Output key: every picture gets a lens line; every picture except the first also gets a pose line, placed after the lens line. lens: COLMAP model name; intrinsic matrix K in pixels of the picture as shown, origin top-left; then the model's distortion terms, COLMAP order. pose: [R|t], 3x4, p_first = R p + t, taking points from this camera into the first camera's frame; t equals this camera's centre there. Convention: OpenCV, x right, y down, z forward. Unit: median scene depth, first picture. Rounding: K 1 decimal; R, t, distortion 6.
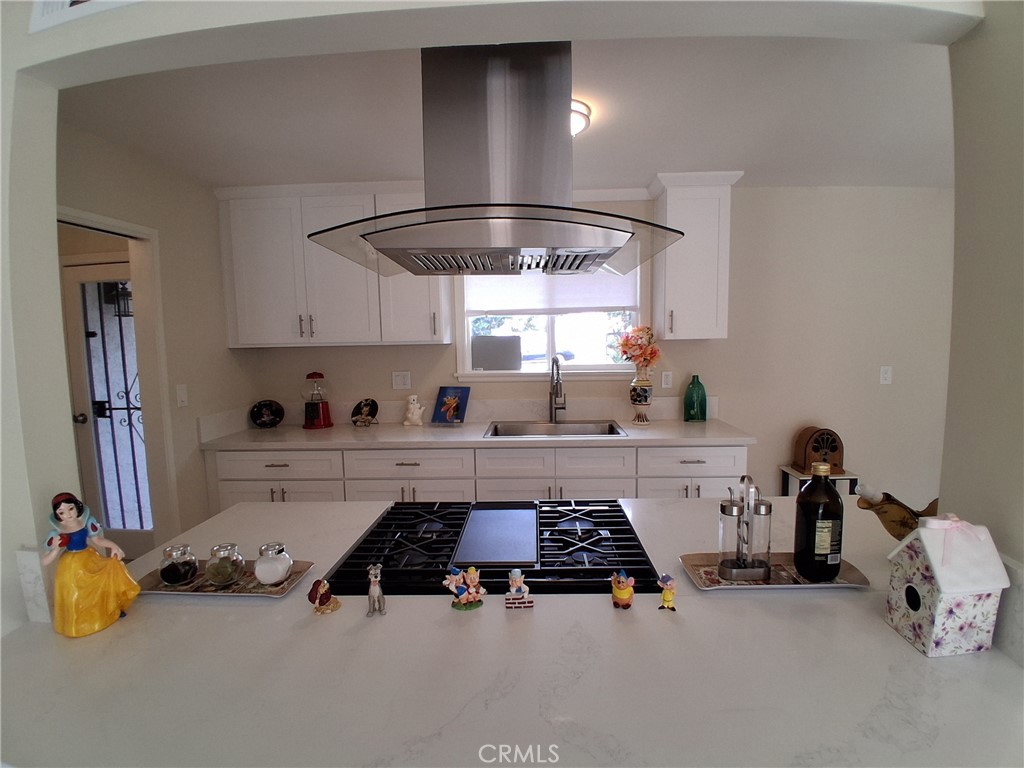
lens RADIAL K [[506.3, 0, 517.6], [0, 506.3, 390.8], [0, 0, 1]] dist [0.000036, -0.043143]
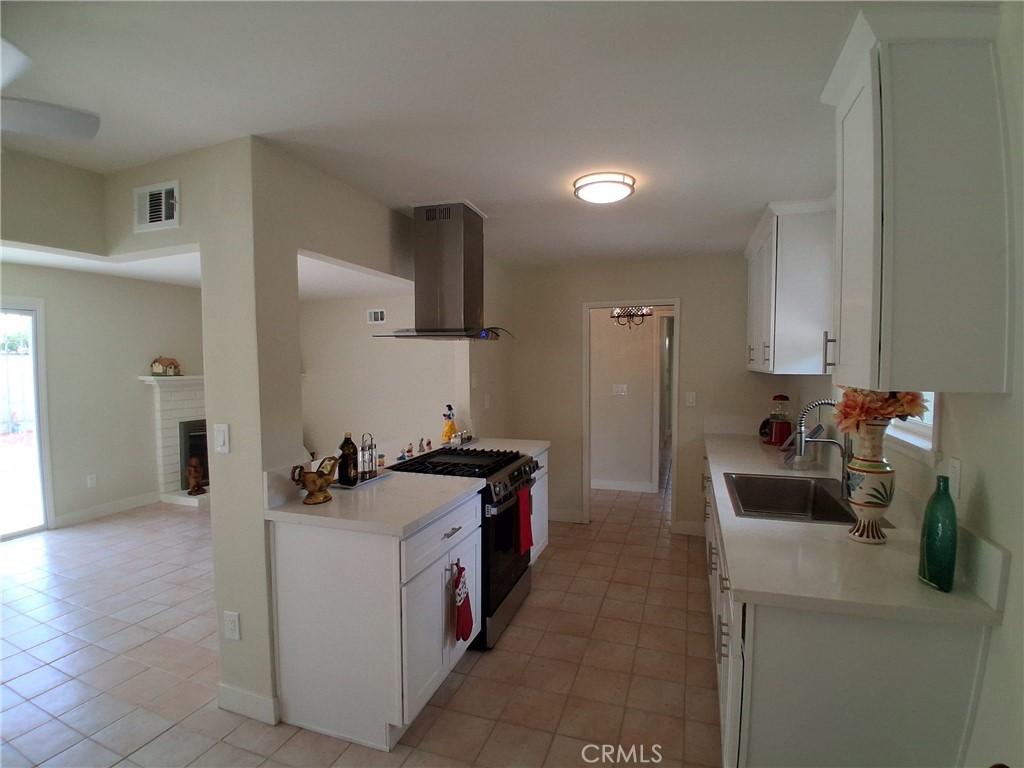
lens RADIAL K [[501.3, 0, 520.3], [0, 501.3, 389.0], [0, 0, 1]] dist [0.014809, -0.052962]
pose [[-0.276403, 0.072295, -0.958319, 0.810128], [-0.087771, 0.991100, 0.100083, -0.109370], [0.957025, 0.111776, -0.267598, 0.751864]]
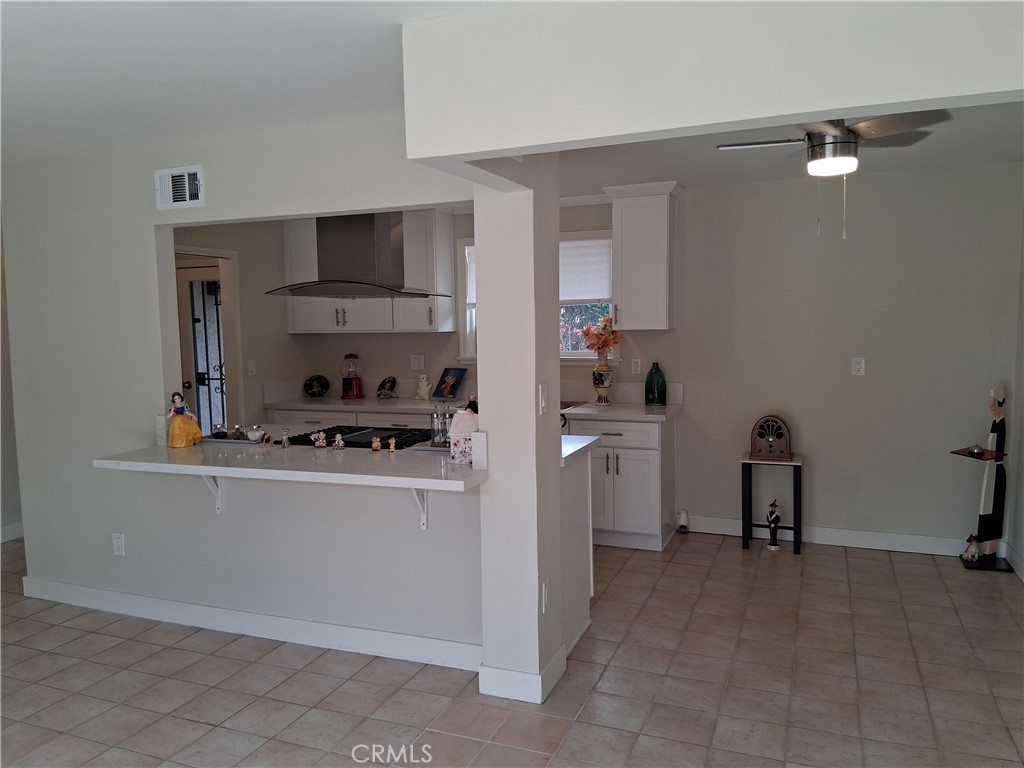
lens RADIAL K [[760.4, 0, 512.0], [0, 760.4, 384.0], [0, 0, 1]] dist [0.048750, -0.002863]
pose [[0.945746, 0.031440, -0.323382, 0.578830], [-0.035313, 0.999358, -0.006112, 0.035428], [0.322982, 0.017200, 0.946249, -0.637766]]
